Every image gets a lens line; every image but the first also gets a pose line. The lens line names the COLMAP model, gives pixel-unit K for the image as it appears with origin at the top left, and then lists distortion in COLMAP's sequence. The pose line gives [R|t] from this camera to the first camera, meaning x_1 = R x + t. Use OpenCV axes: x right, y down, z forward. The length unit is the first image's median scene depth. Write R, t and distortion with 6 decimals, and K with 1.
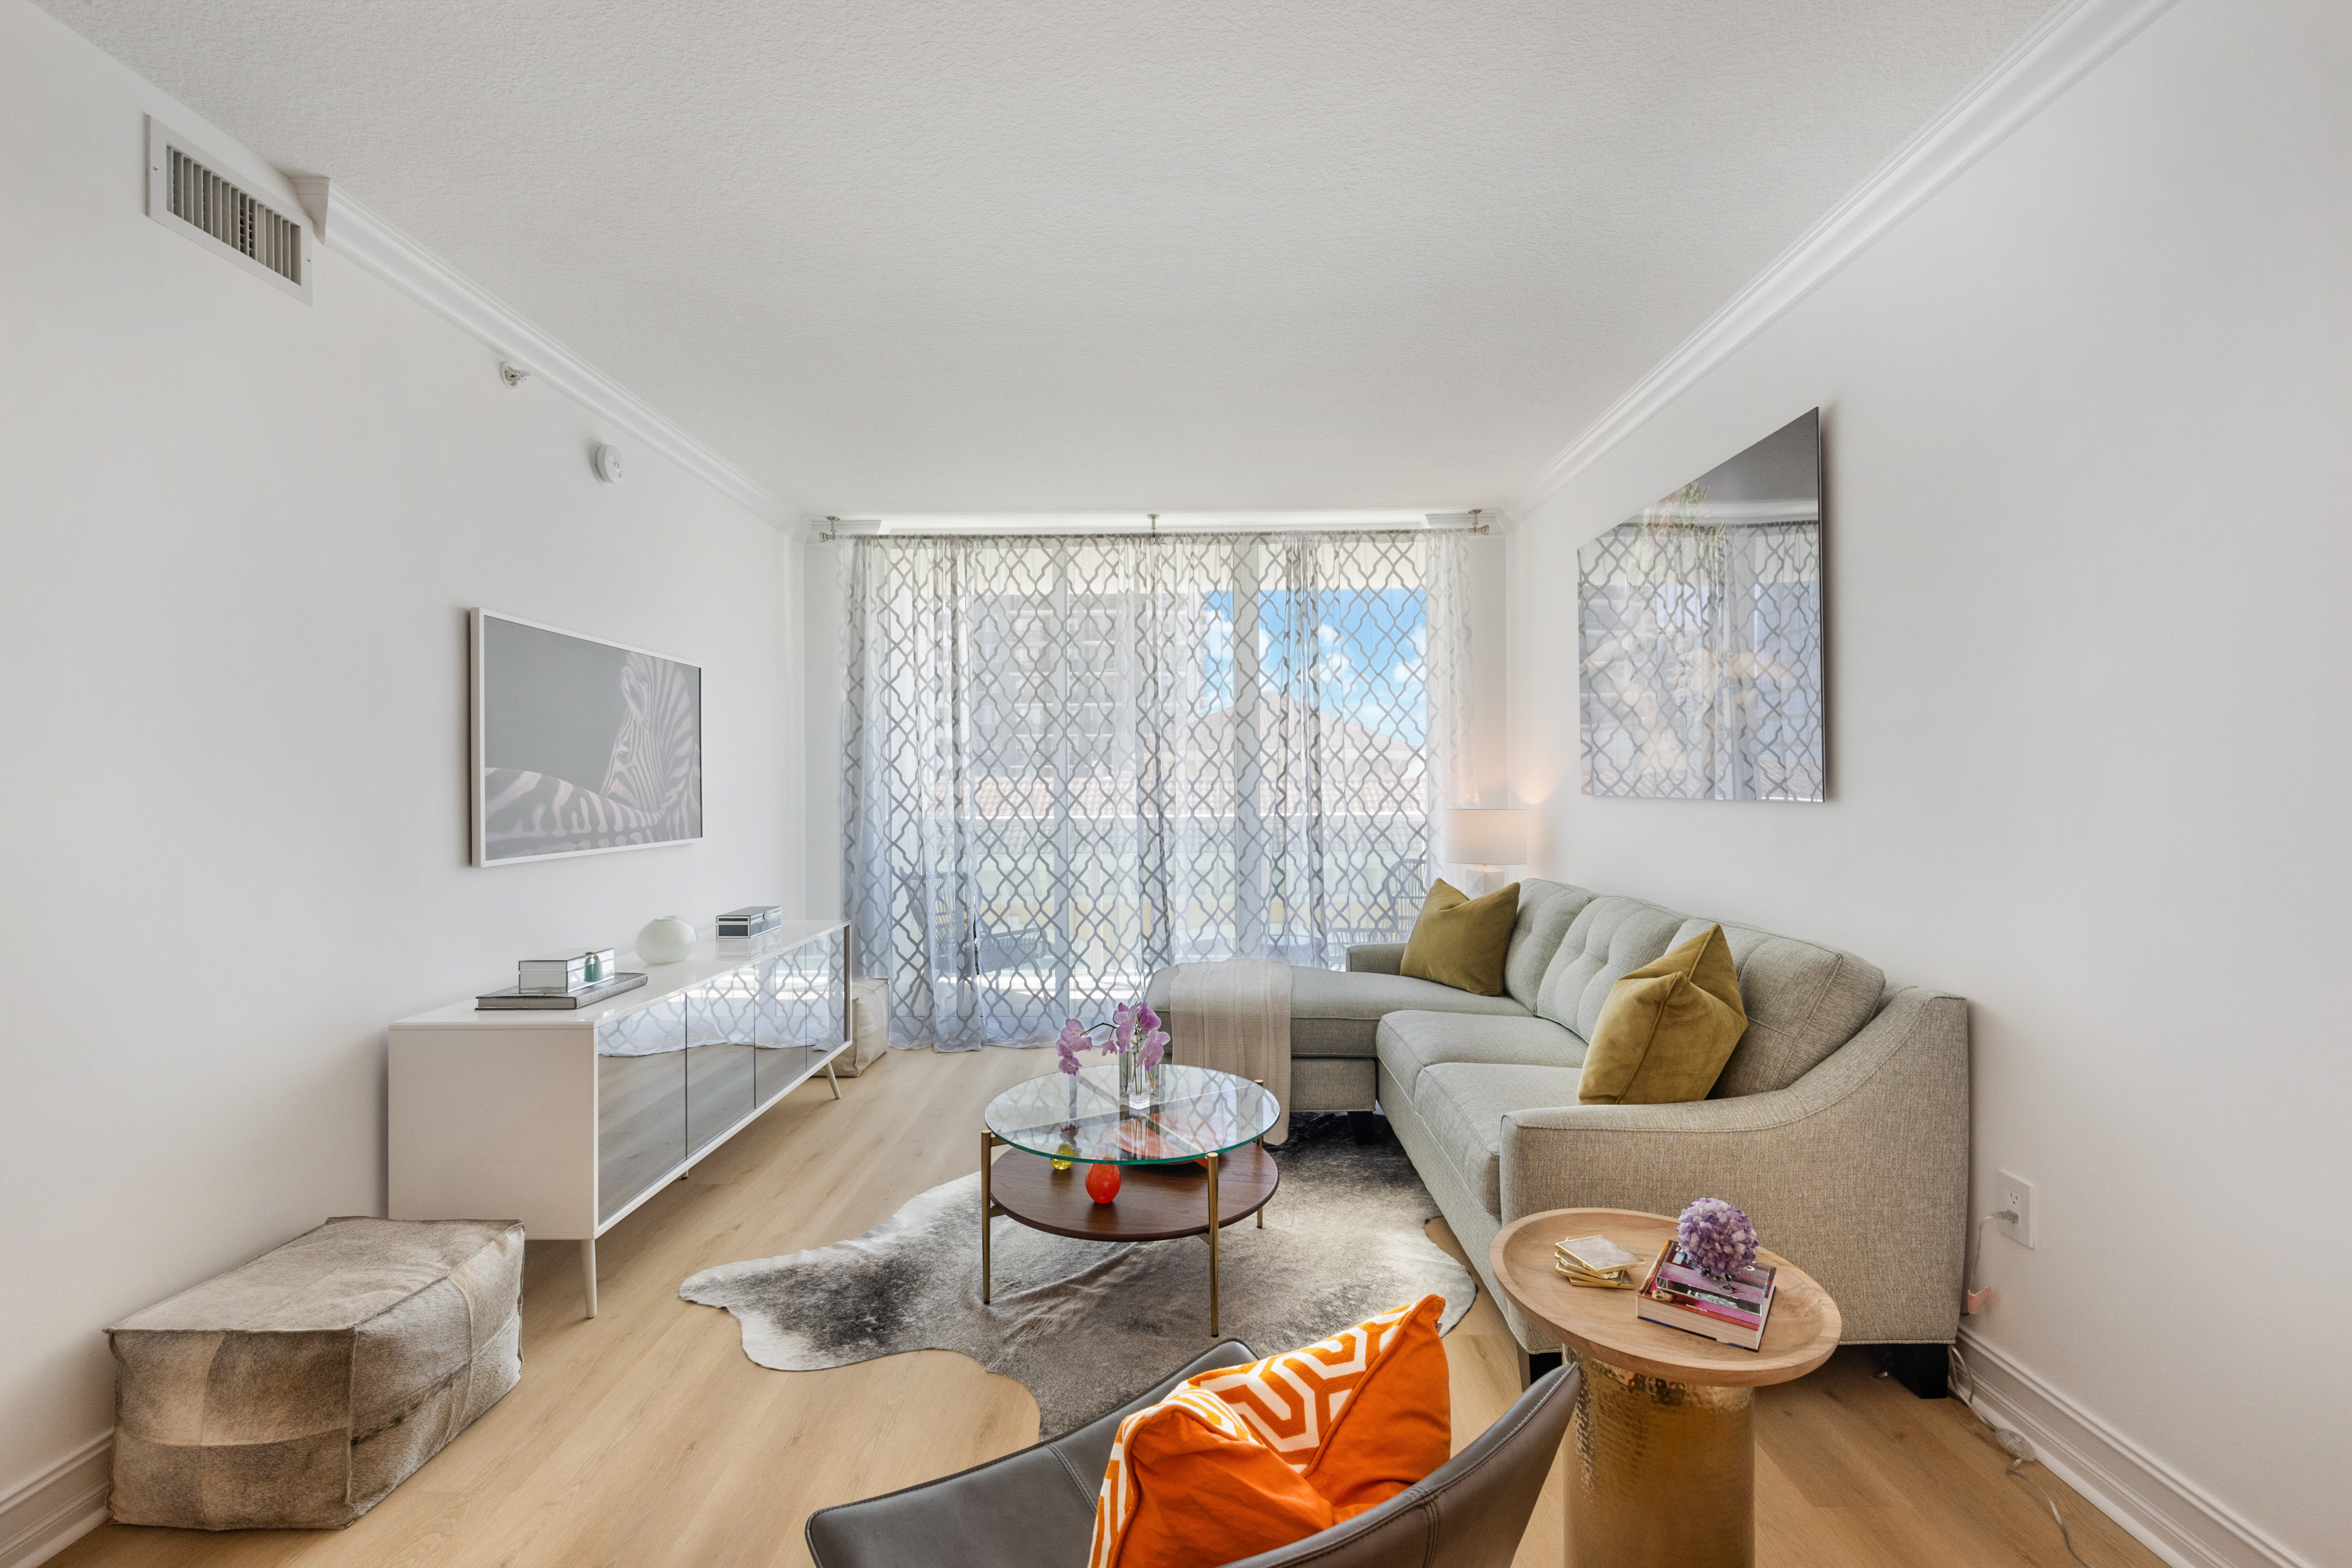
lens RADIAL K [[982.2, 0, 1193.9], [0, 982.2, 796.1], [0, 0, 1]] dist [0.002834, 0.000287]
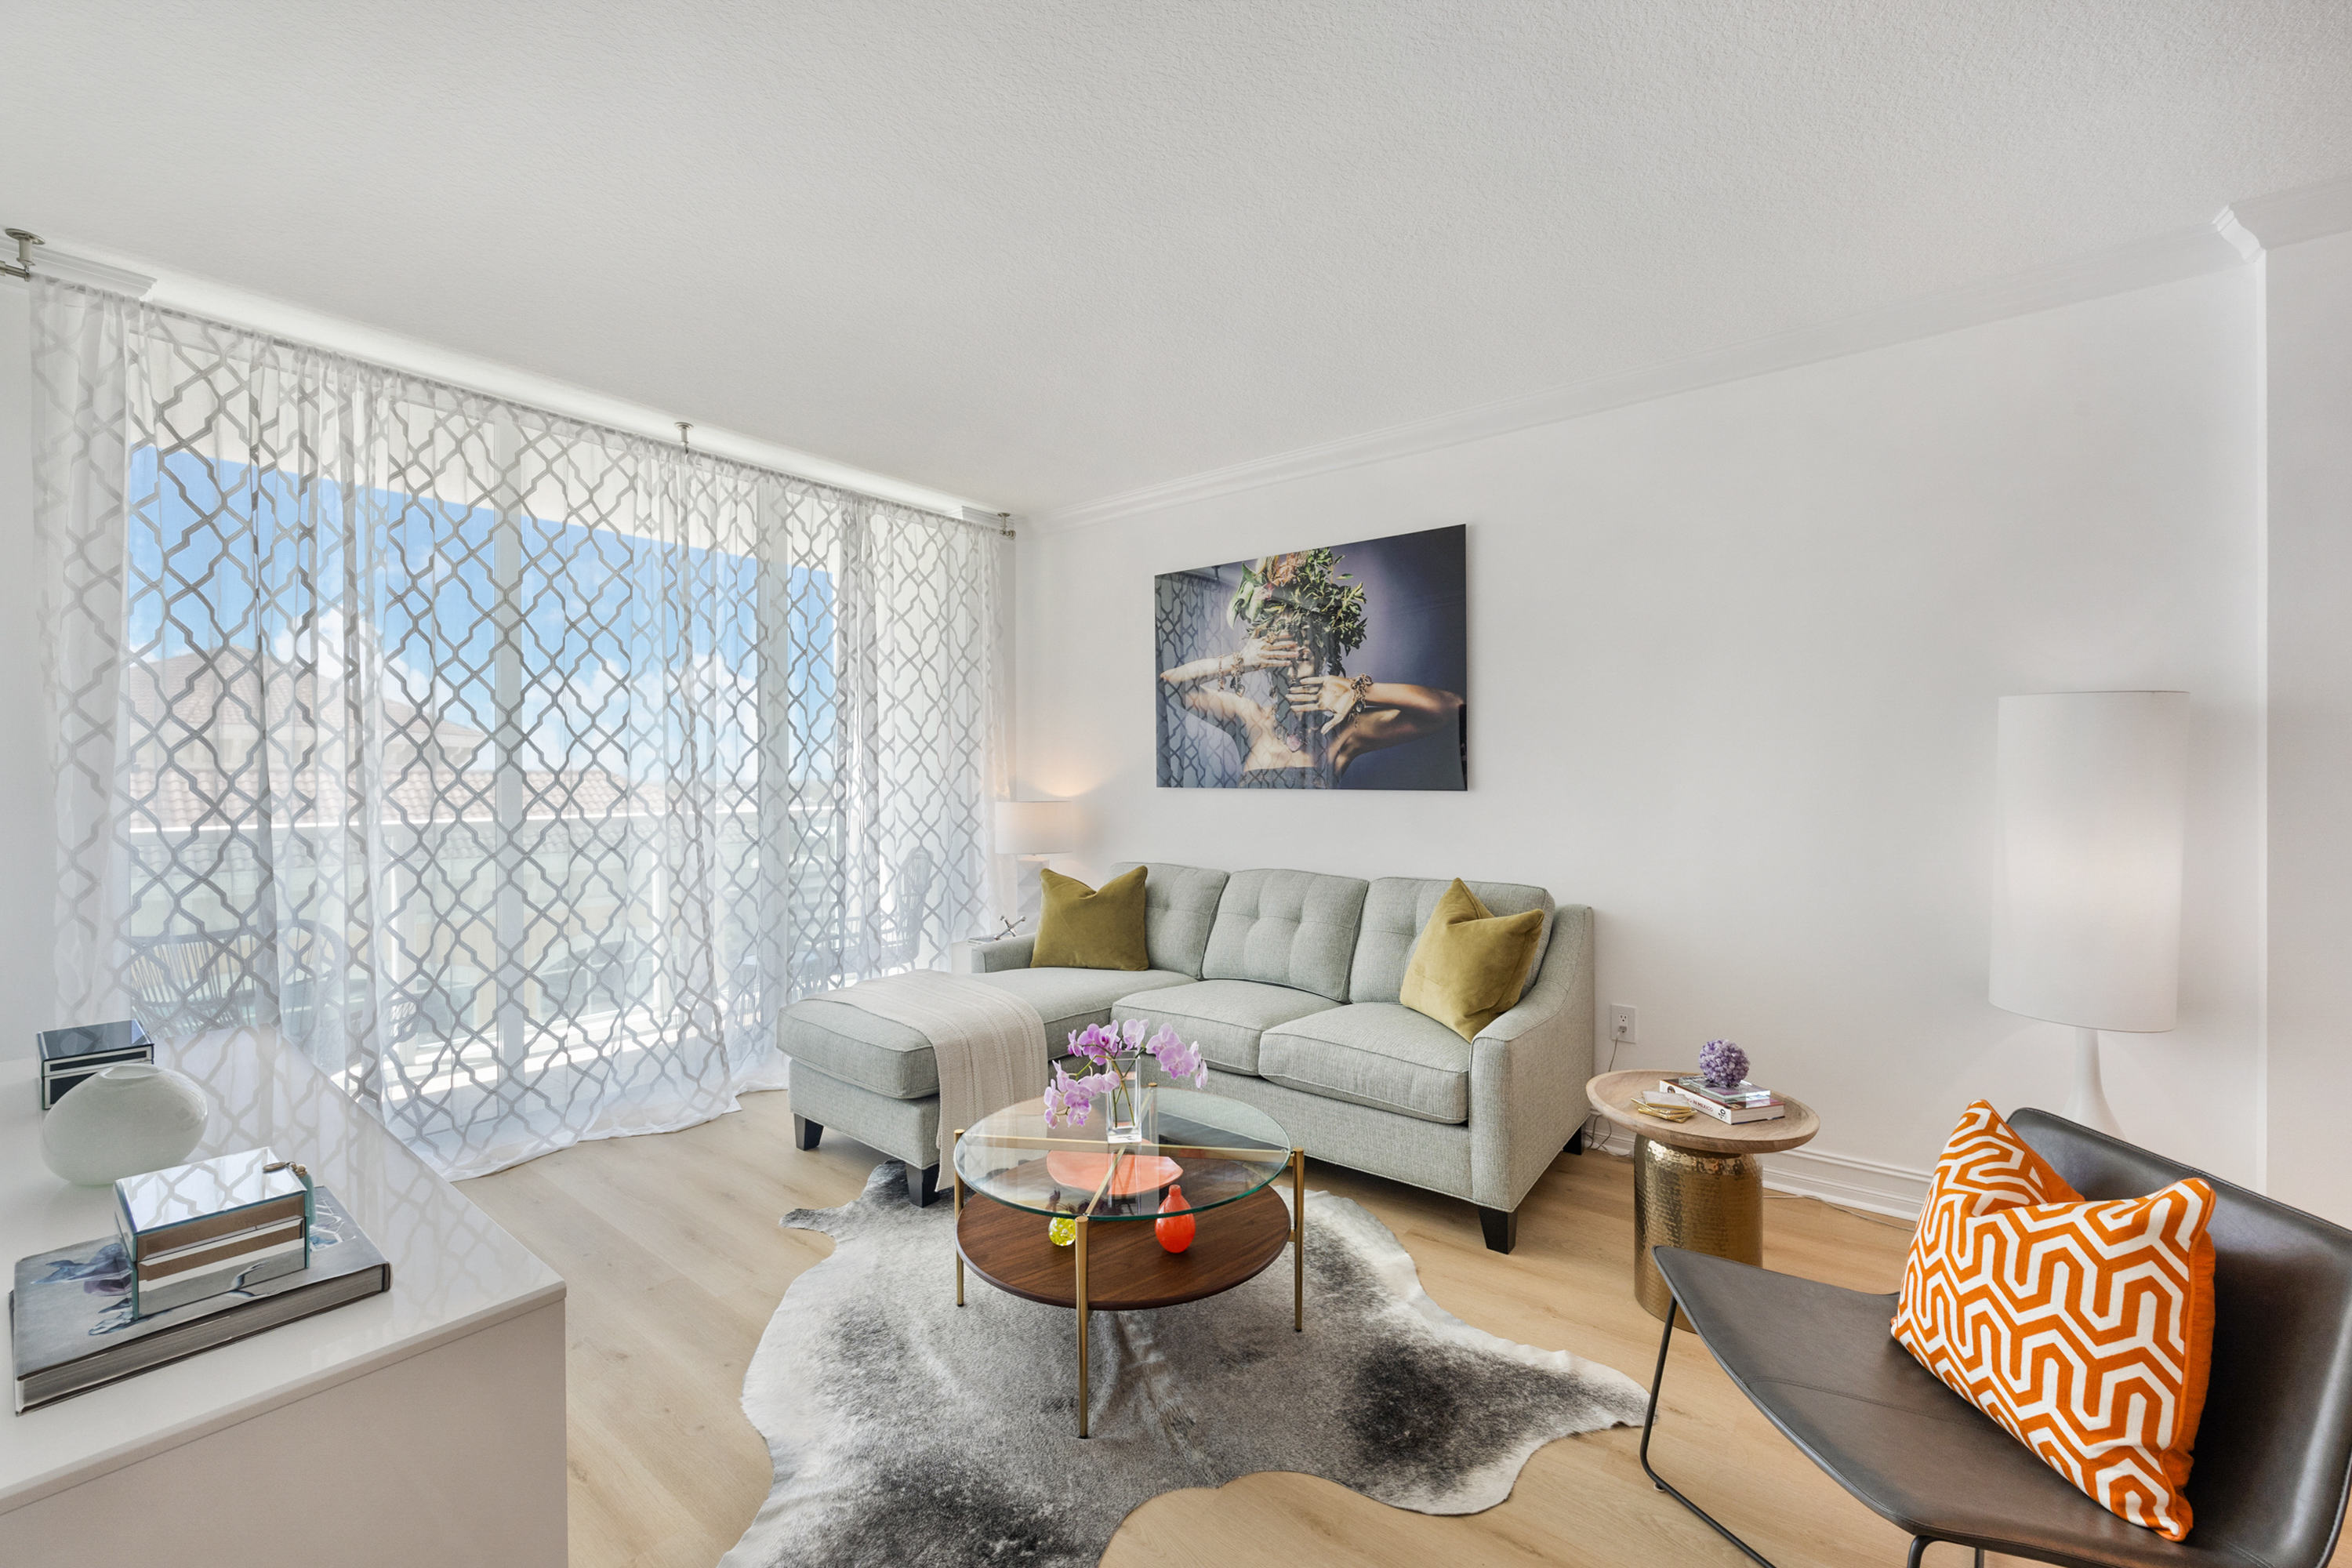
lens RADIAL K [[949.5, 0, 1164.6], [0, 949.5, 783.0], [0, 0, 1]] dist [-0.000677, -0.000100]
pose [[0.606530, 0.000695, 0.795061, -0.556696], [0.004955, 0.999977, -0.004654, -0.000770], [-0.795045, 0.006762, 0.606512, 0.351399]]
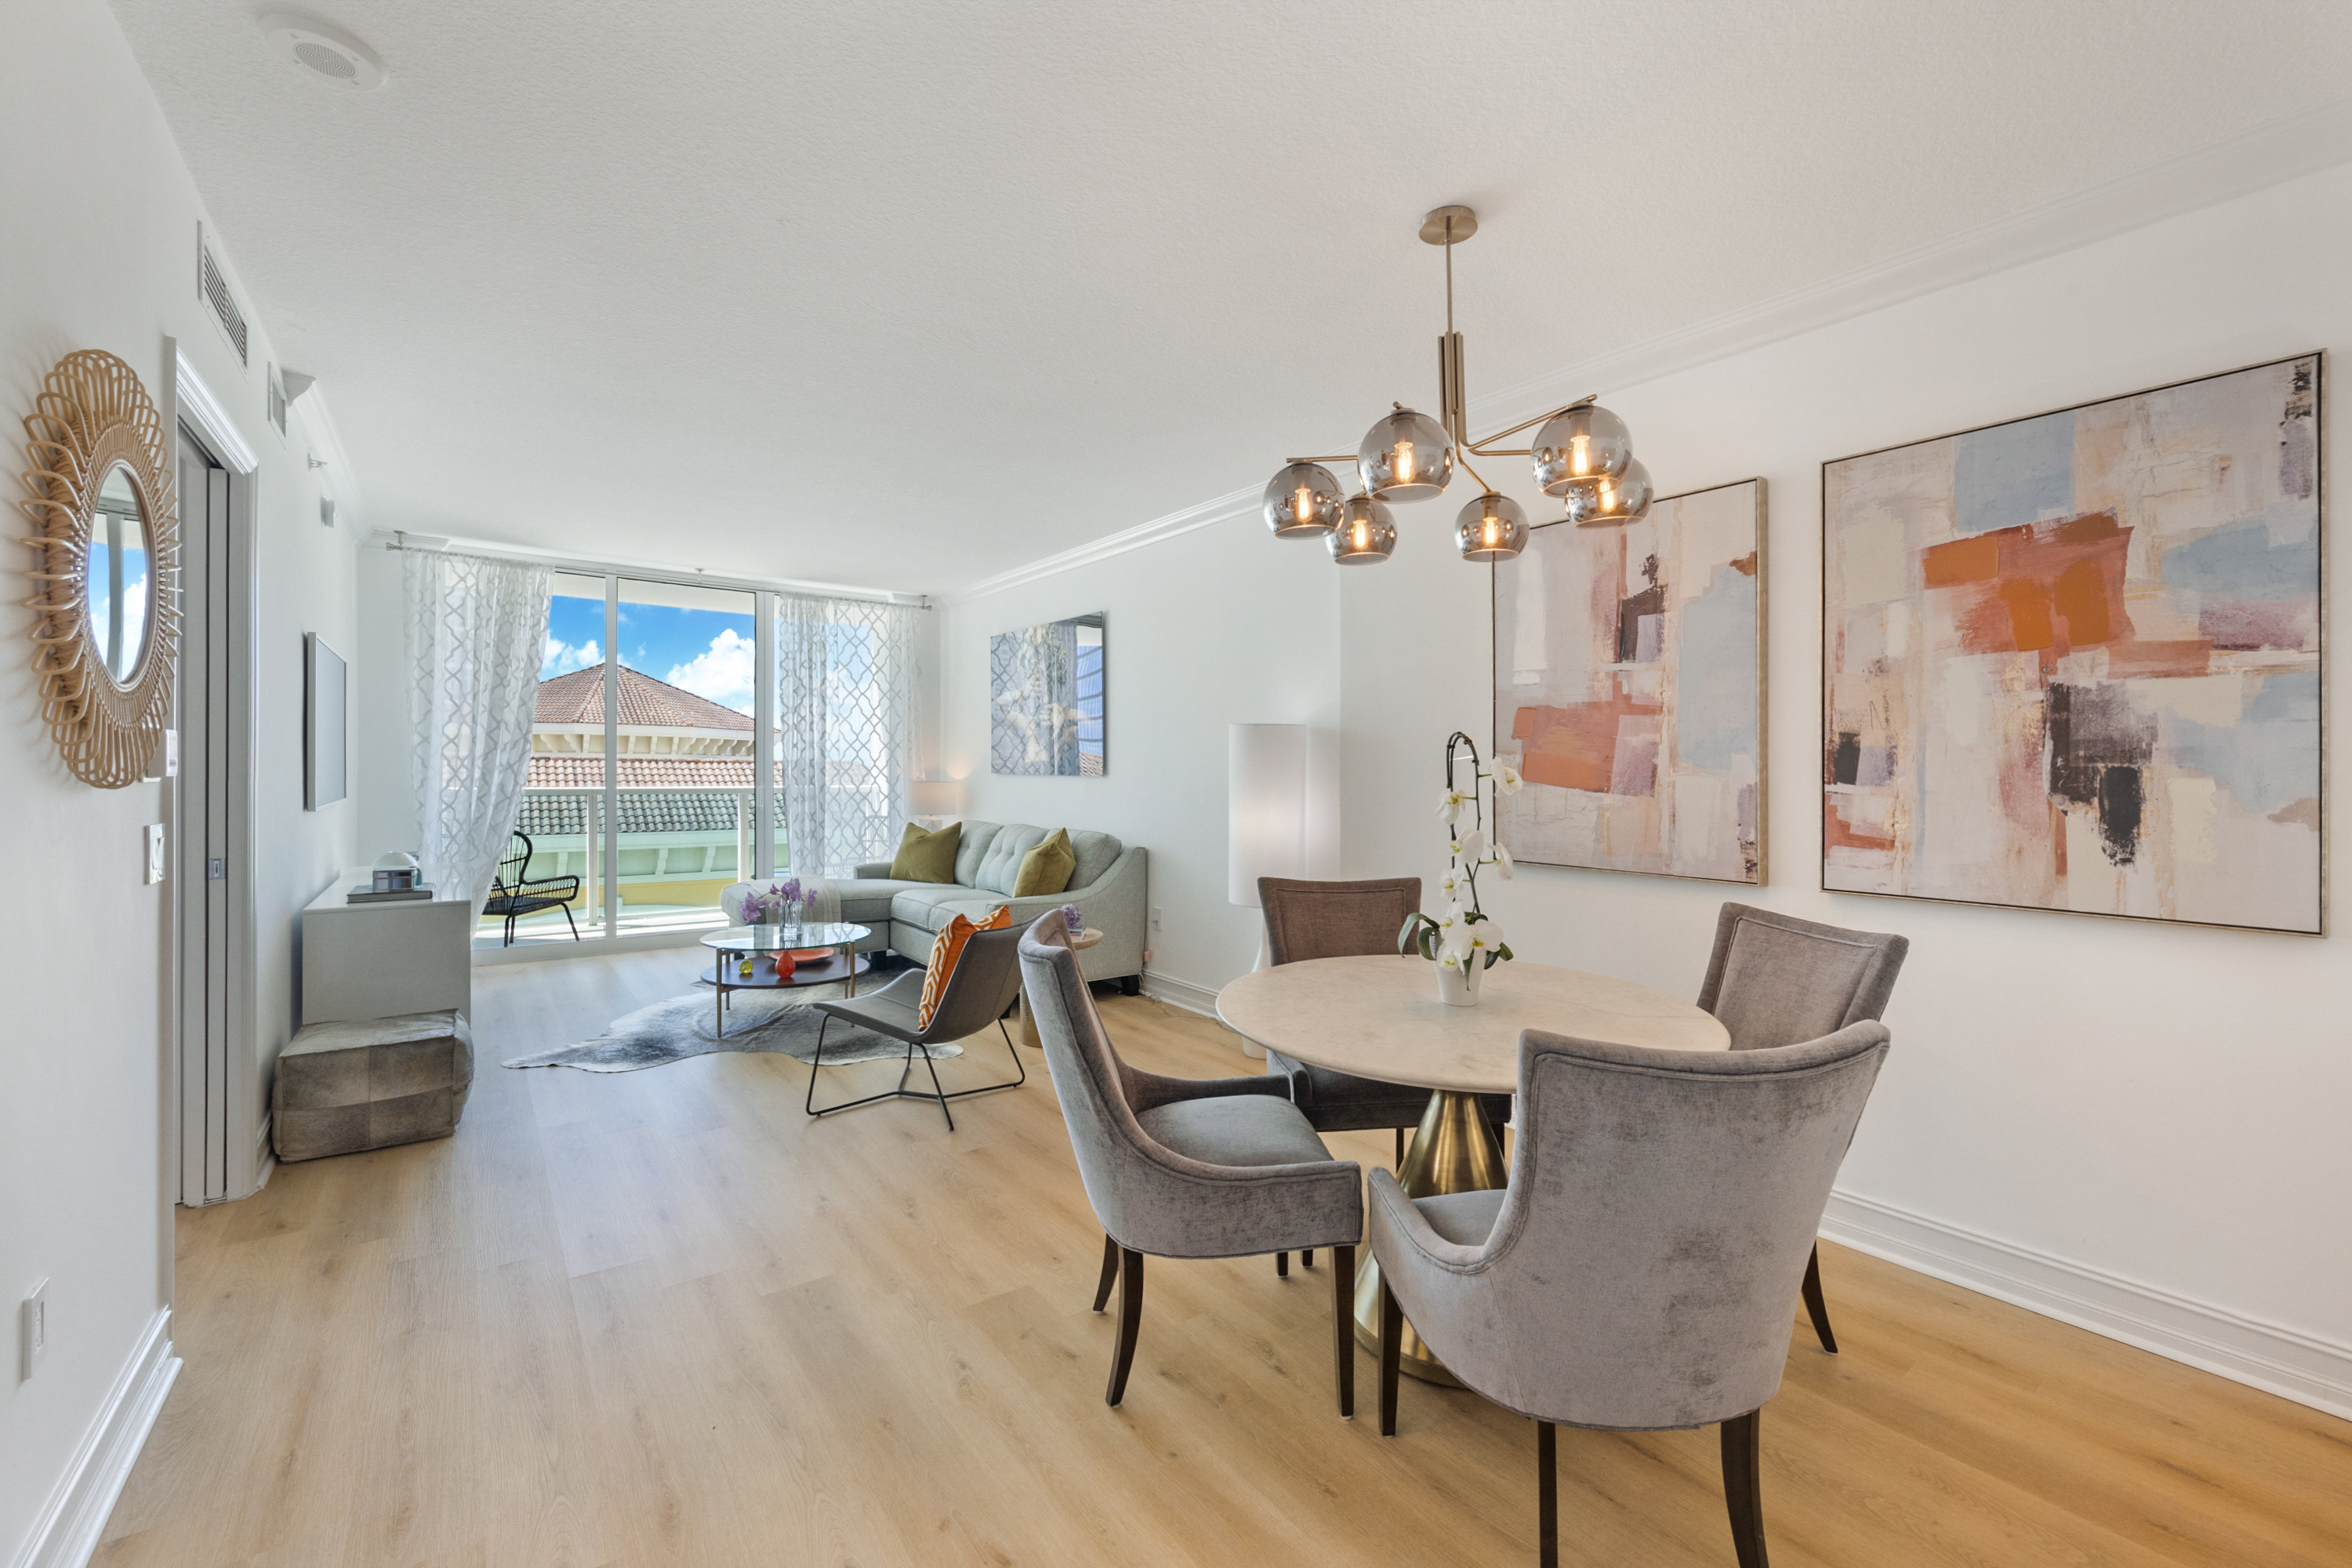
lens RADIAL K [[982.2, 0, 1193.9], [0, 982.2, 796.1], [0, 0, 1]] dist [0.002834, 0.000287]
pose [[0.796484, -0.000147, 0.604659, -0.449818], [-0.010457, 0.999847, 0.014018, 0.012979], [-0.604569, -0.017488, 0.796361, -0.742308]]
